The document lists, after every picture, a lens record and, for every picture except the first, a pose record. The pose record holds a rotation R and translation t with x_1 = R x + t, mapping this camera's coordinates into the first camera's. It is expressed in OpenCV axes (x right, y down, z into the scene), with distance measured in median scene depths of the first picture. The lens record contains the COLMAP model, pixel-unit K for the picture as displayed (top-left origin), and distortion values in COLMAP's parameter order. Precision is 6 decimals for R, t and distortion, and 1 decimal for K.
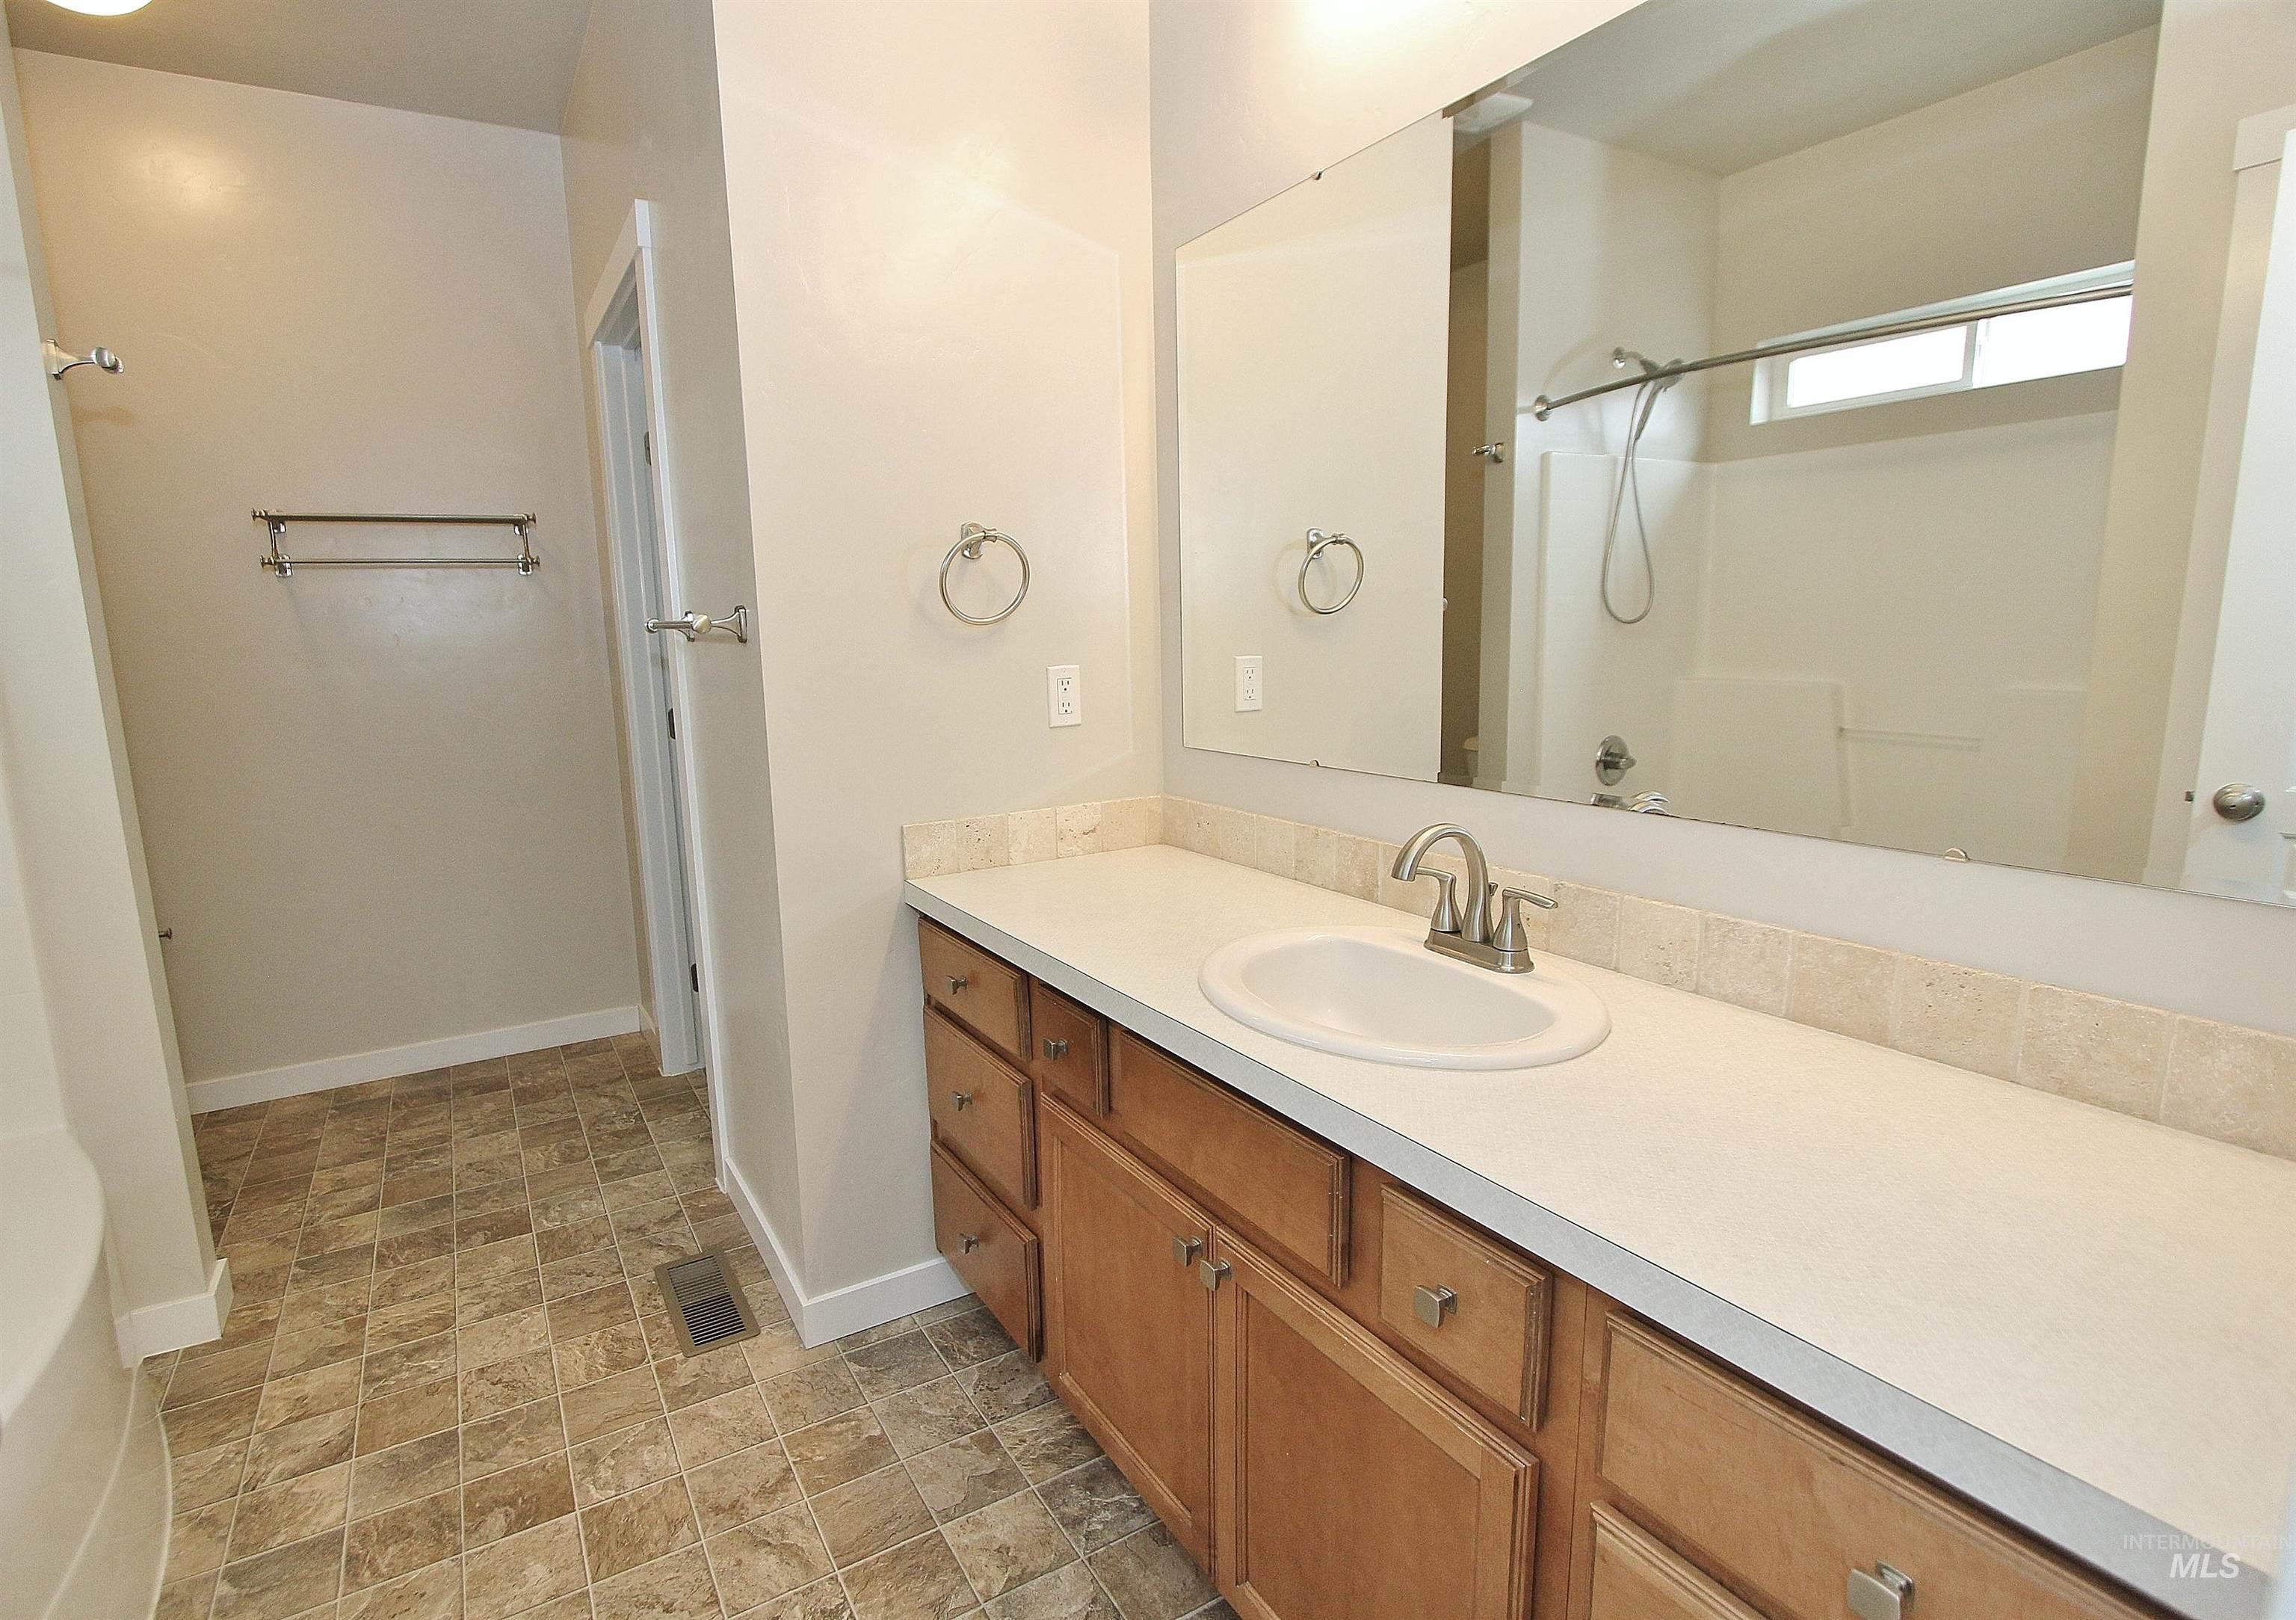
lens RADIAL K [[1142.7, 0, 1141.3], [0, 1142.7, 814.1], [0, 0, 1]] dist [-0.000524, -0.000009]
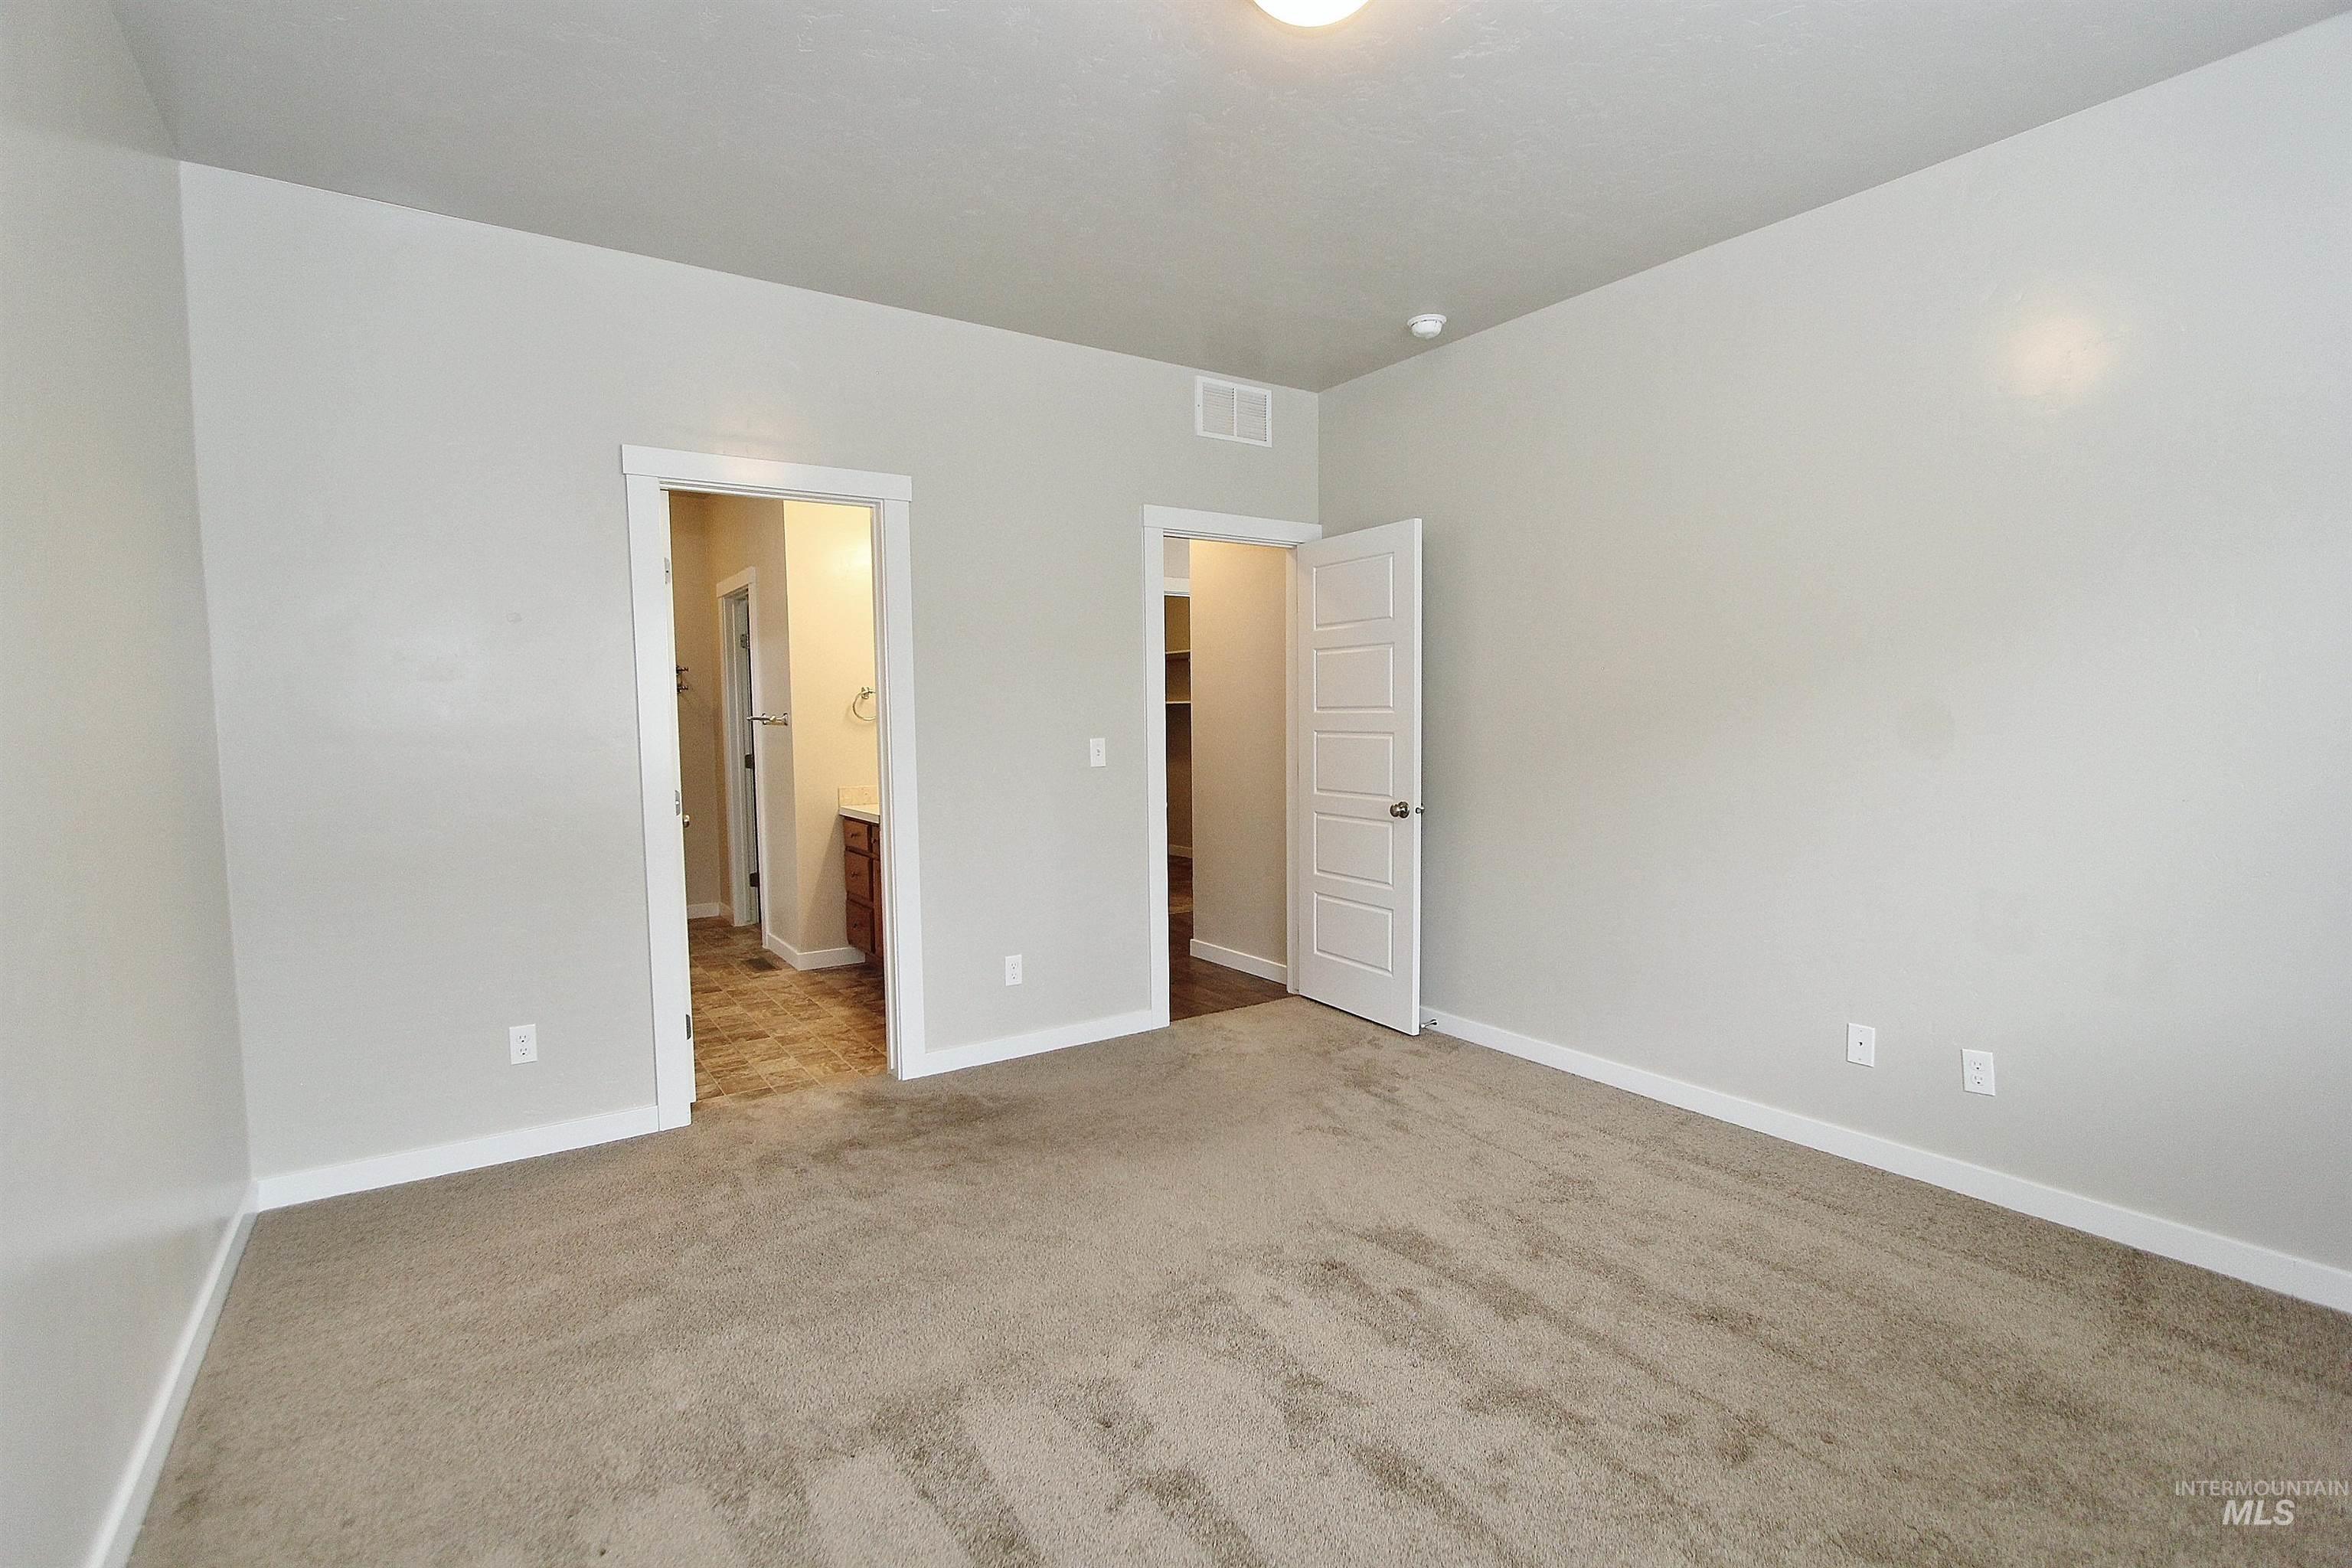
lens RADIAL K [[1088.2, 0, 1181.8], [0, 1088.2, 788.9], [0, 0, 1]] dist [-0.014622, -0.001086]
pose [[0.999081, 0.009321, 0.041832, 0.523578], [-0.005358, 0.995570, -0.093872, 0.255211], [-0.042522, 0.093561, 0.994705, -1.711136]]
